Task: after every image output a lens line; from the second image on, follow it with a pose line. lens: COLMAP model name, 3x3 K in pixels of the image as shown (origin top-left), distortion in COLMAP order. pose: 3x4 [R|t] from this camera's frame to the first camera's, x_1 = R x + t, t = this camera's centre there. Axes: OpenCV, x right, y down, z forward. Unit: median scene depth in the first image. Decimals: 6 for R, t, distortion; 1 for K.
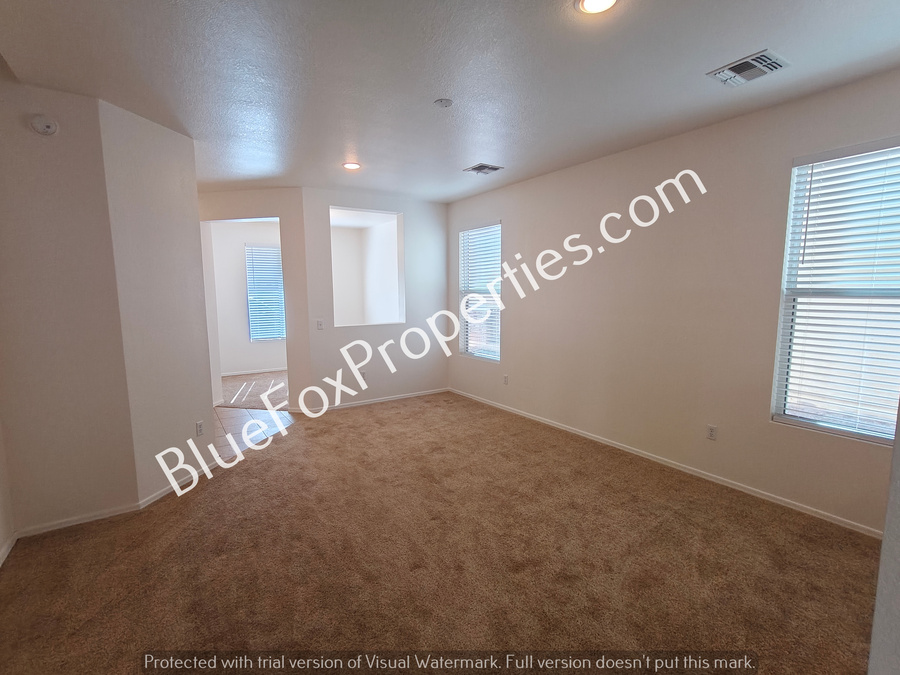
lens RADIAL K [[432.5, 0, 444.5], [0, 432.5, 337.7], [0, 0, 1]] dist [0.001440, 0.000607]
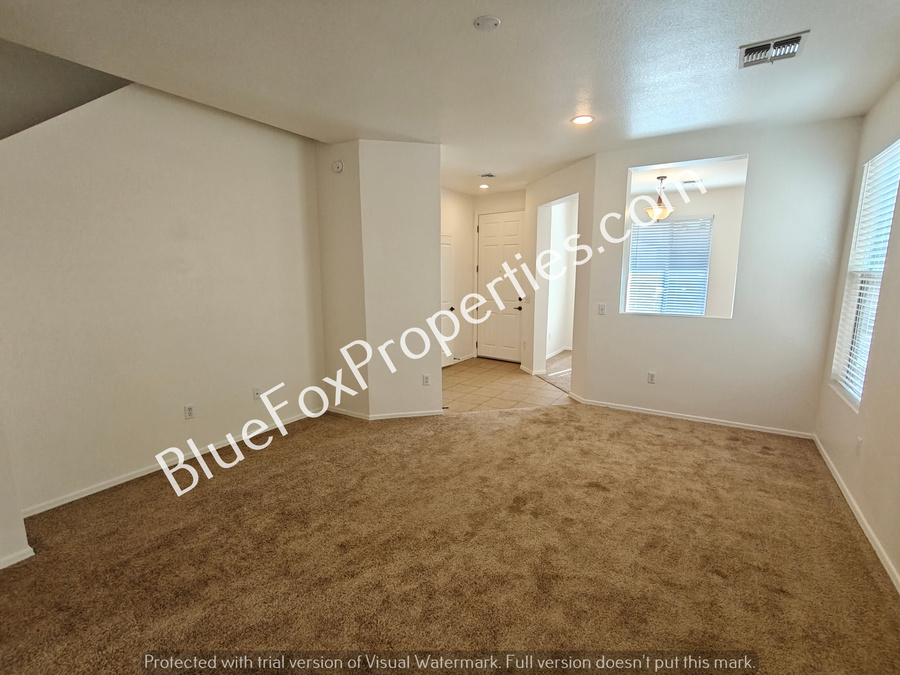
lens RADIAL K [[432.5, 0, 446.5], [0, 432.5, 341.8], [0, 0, 1]] dist [0.001440, 0.000607]
pose [[0.423728, 0.155905, -0.892271, 0.432393], [-0.102223, 0.987013, 0.123915, -0.047410], [0.900003, 0.038705, 0.434163, 0.379168]]
